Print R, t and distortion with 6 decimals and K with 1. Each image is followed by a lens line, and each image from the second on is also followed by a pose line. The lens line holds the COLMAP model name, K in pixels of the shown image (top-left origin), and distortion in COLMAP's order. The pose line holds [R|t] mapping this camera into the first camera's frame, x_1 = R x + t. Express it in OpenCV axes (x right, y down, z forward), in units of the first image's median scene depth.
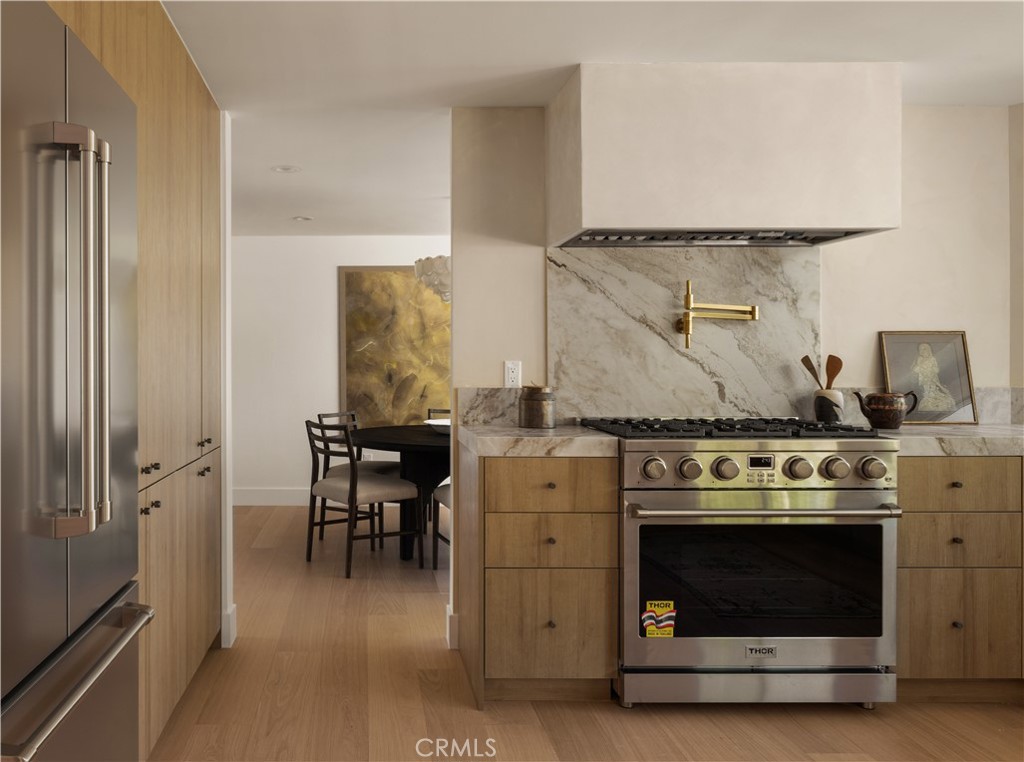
lens RADIAL K [[688.7, 0, 508.2], [0, 688.7, 374.0], [0, 0, 1]] dist [-0.001846, 0.000595]
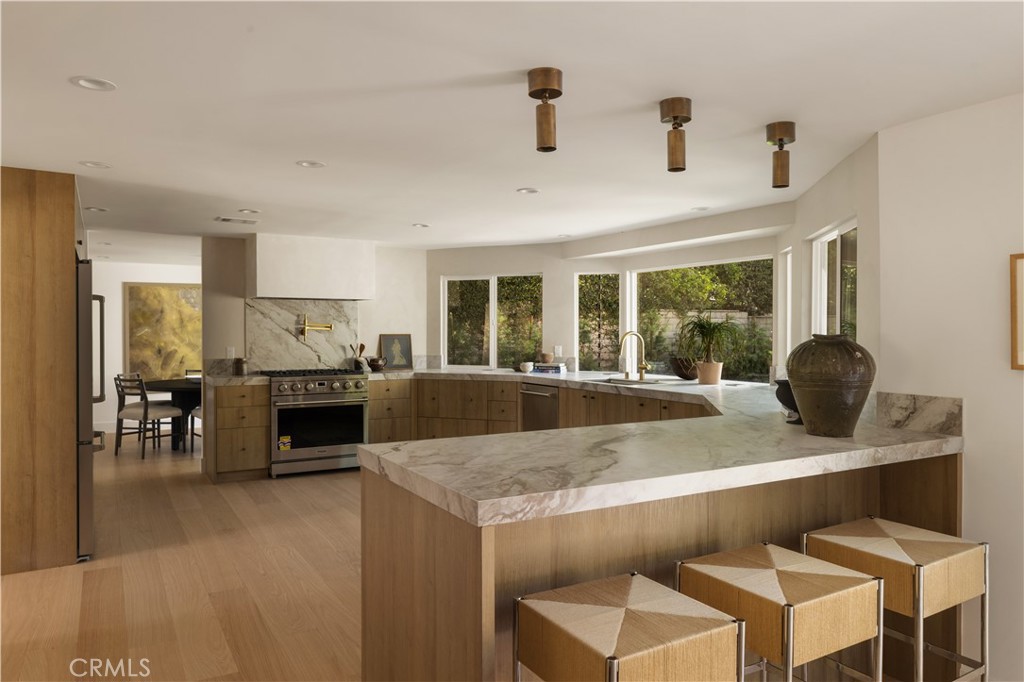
lens RADIAL K [[684.7, 0, 491.3], [0, 684.7, 325.4], [0, 0, 1]] dist [-0.000845, 0.001389]
pose [[0.947609, -0.004566, 0.319401, 0.104042], [0.008543, 0.999902, -0.011050, -0.059251], [-0.319320, 0.013200, 0.947555, -1.475792]]
